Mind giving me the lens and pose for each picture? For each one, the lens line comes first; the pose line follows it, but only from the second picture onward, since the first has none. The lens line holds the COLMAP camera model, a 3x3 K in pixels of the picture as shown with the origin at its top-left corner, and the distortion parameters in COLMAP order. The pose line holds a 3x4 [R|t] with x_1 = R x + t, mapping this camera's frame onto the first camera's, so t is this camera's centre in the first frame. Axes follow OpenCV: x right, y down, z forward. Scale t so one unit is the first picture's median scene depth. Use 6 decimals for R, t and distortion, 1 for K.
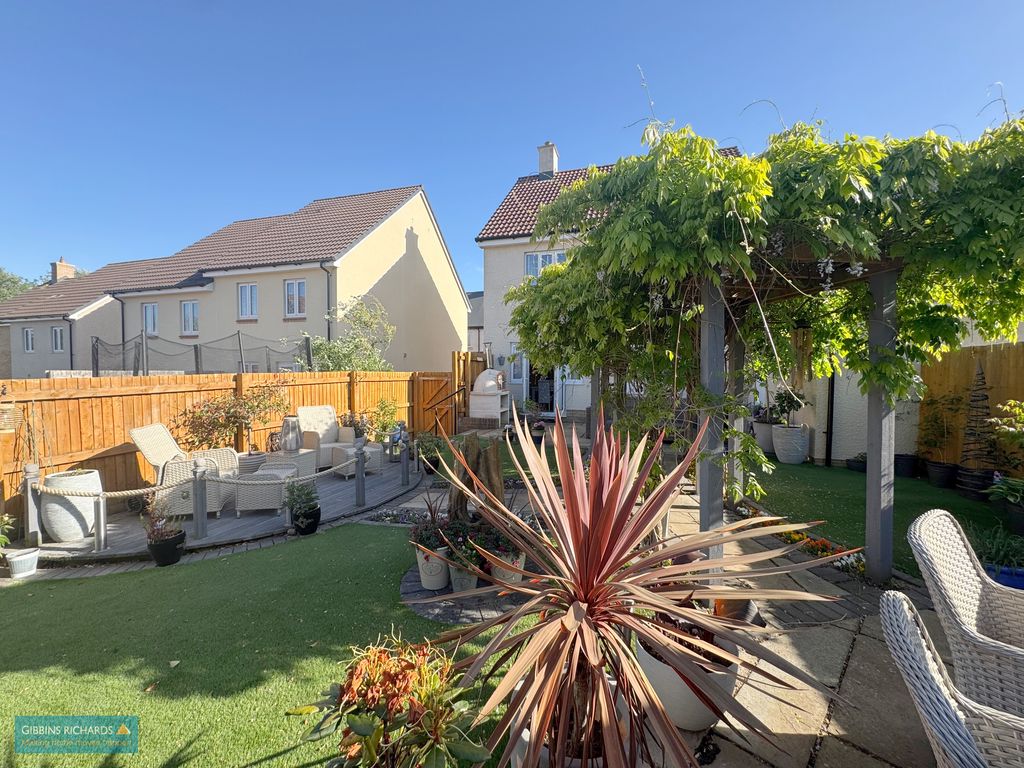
lens RADIAL K [[408.2, 0, 512.2], [0, 408.2, 385.2], [0, 0, 1]] dist [-0.000777, 0.000015]
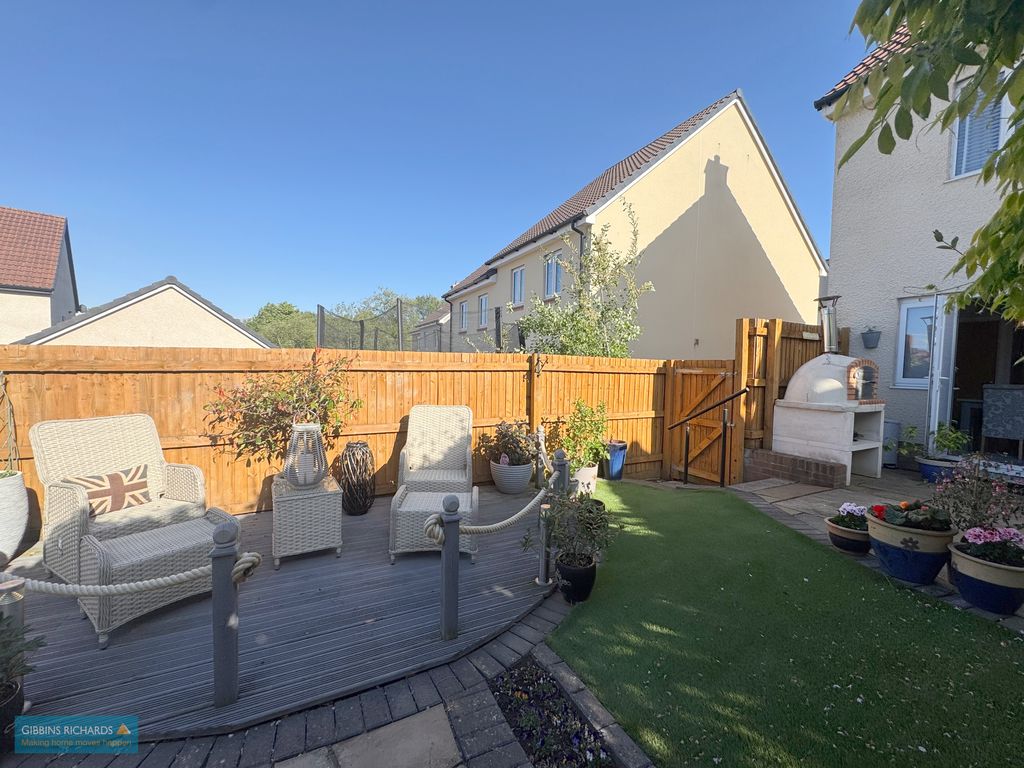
lens RADIAL K [[408.2, 0, 508.7], [0, 408.2, 384.4], [0, 0, 1]] dist [-0.000777, 0.000015]
pose [[0.704502, 0.043521, -0.708366, 0.018207], [-0.043247, 0.998896, 0.018361, 0.002225], [0.708383, 0.017699, 0.705606, 0.421514]]
